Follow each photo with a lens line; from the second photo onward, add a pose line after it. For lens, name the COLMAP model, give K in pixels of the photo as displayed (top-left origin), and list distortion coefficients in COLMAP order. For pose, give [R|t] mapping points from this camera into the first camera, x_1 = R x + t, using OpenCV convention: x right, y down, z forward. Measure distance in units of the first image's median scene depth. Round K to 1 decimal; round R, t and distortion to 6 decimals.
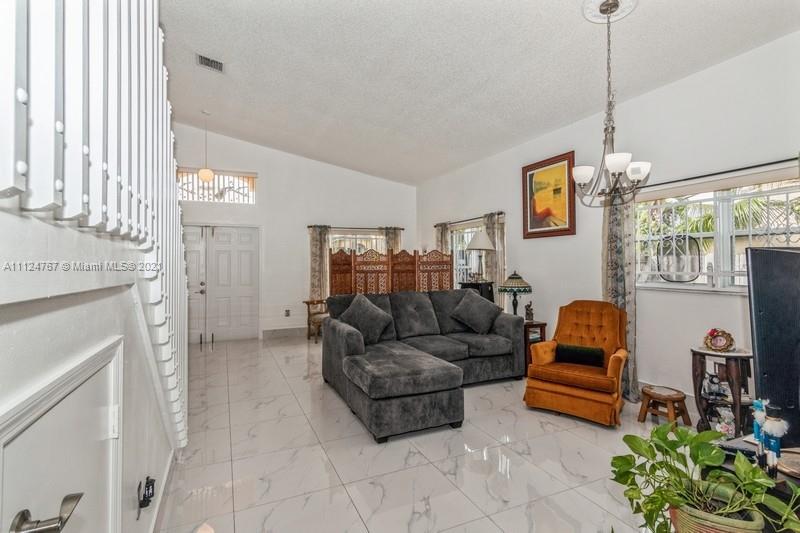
lens RADIAL K [[385.9, 0, 397.5], [0, 385.9, 248.4], [0, 0, 1]] dist [0.007810, 0.003189]
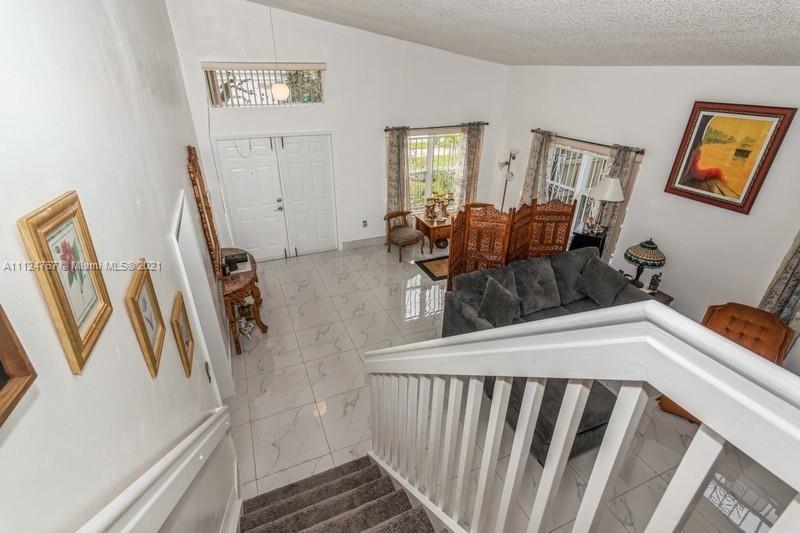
lens RADIAL K [[385.9, 0, 393.1], [0, 385.9, 257.8], [0, 0, 1]] dist [0.007810, 0.003189]
pose [[0.999348, 0.028560, -0.022103, -0.241300], [-0.014431, 0.876849, 0.480550, -0.285408], [0.033105, -0.479917, 0.876689, 0.142773]]
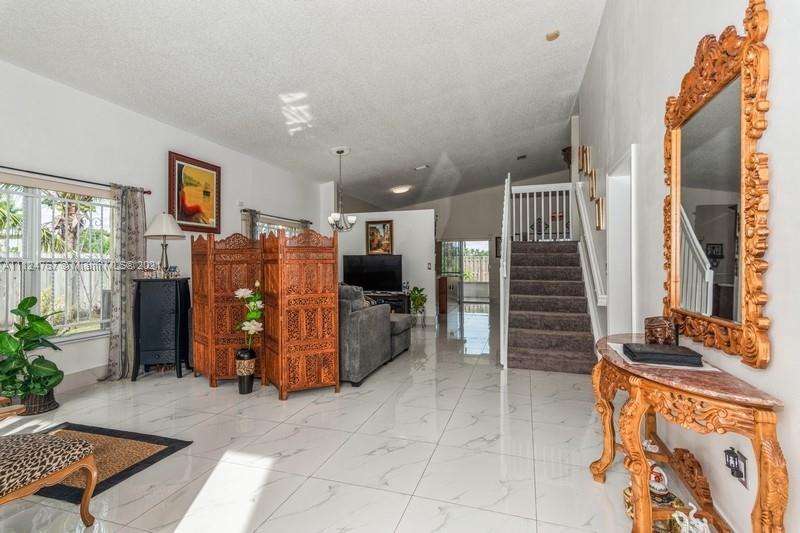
lens RADIAL K [[385.9, 0, 396.3], [0, 385.9, 260.1], [0, 0, 1]] dist [0.007810, 0.003189]
pose [[-0.732767, 0.021473, 0.680141, -0.657975], [-0.011222, 0.998985, -0.043629, 0.078911], [-0.680387, -0.039602, -0.731782, 1.233449]]
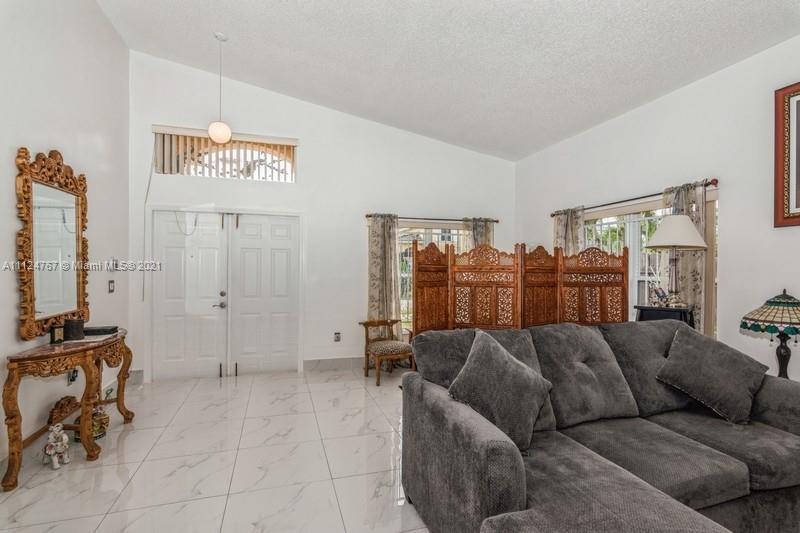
lens RADIAL K [[393.9, 0, 395.1], [0, 393.9, 264.4], [0, 0, 1]] dist [0.004122, 0.001199]
pose [[0.991278, 0.013994, -0.131043, -0.108034], [-0.010396, 0.999551, 0.028101, 0.015135], [0.131378, -0.026494, 0.990978, 0.375773]]
